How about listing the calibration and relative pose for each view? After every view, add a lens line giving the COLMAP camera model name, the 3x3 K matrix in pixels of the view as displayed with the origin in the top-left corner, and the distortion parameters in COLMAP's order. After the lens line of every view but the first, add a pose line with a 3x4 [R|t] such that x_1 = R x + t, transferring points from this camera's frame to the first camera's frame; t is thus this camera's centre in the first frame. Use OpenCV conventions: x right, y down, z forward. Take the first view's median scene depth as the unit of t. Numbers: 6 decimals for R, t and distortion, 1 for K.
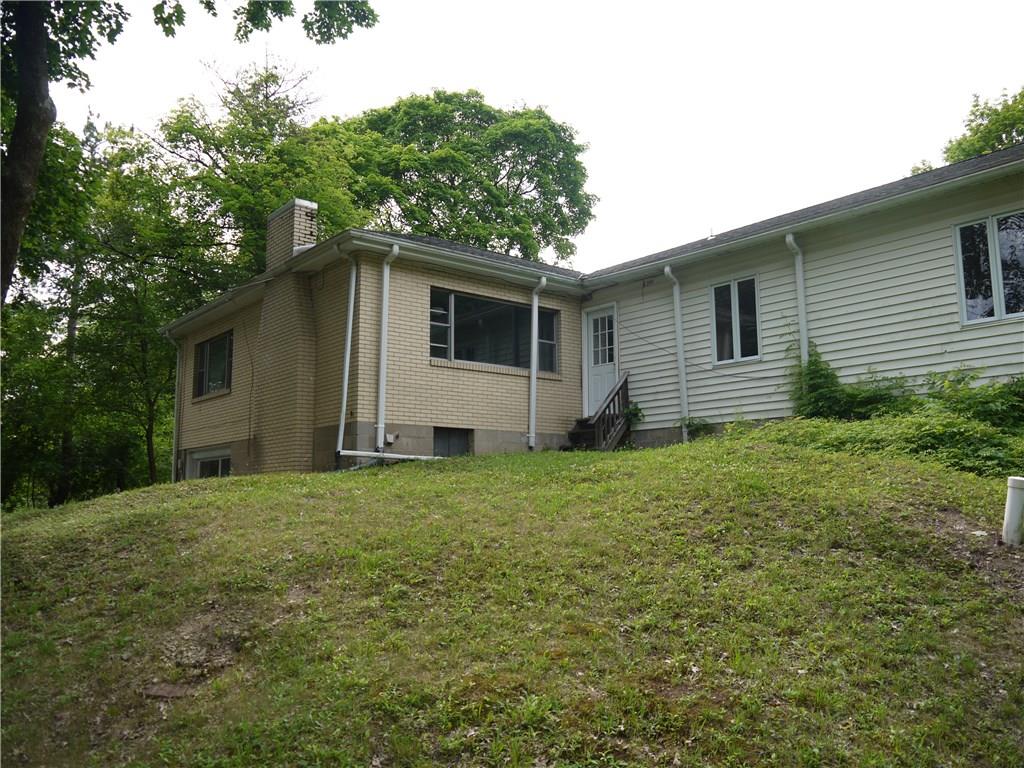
lens RADIAL K [[833.6, 0, 511.5], [0, 833.6, 384.4], [0, 0, 1]] dist [-0.064022, 0.027714]
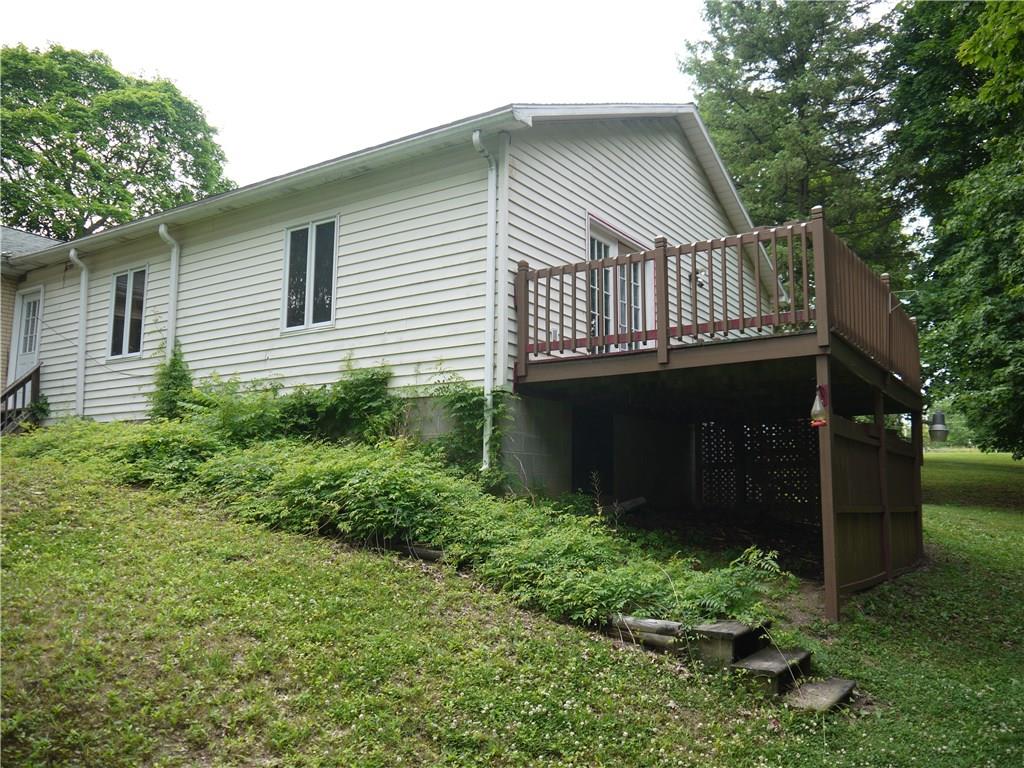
lens RADIAL K [[833.6, 0, 513.3], [0, 833.6, 384.9], [0, 0, 1]] dist [-0.064022, 0.027714]
pose [[0.953407, 0.056005, 0.296444, 0.390244], [-0.056206, 0.998388, -0.007854, -0.013196], [-0.296407, -0.009174, 0.955018, -0.009603]]
